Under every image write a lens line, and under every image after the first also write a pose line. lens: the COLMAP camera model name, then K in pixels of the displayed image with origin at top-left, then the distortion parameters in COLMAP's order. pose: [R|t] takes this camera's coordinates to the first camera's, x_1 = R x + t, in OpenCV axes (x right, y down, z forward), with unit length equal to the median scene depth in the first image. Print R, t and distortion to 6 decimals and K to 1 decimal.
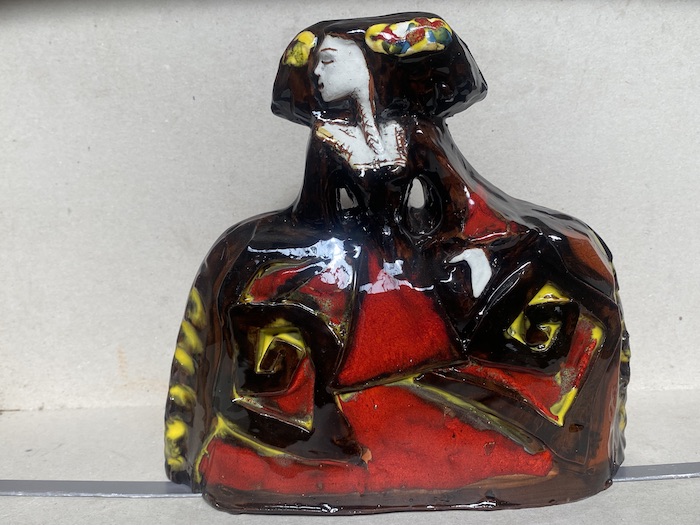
lens RADIAL K [[697.5, 0, 350.6], [0, 697.5, 263.9], [0, 0, 1]] dist [-0.012556, 0.000000]
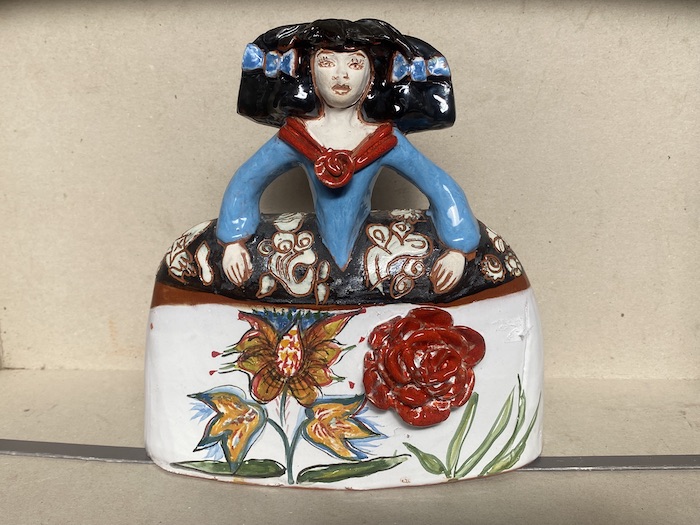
lens RADIAL K [[697.5, 0, 349.3], [0, 697.5, 260.9], [0, 0, 1]] dist [-0.012556, 0.000000]
pose [[0.997980, 0.040106, -0.049265, 0.106963], [-0.034929, 0.994192, 0.101796, -0.103353], [0.053062, -0.099870, 0.993585, -0.086283]]
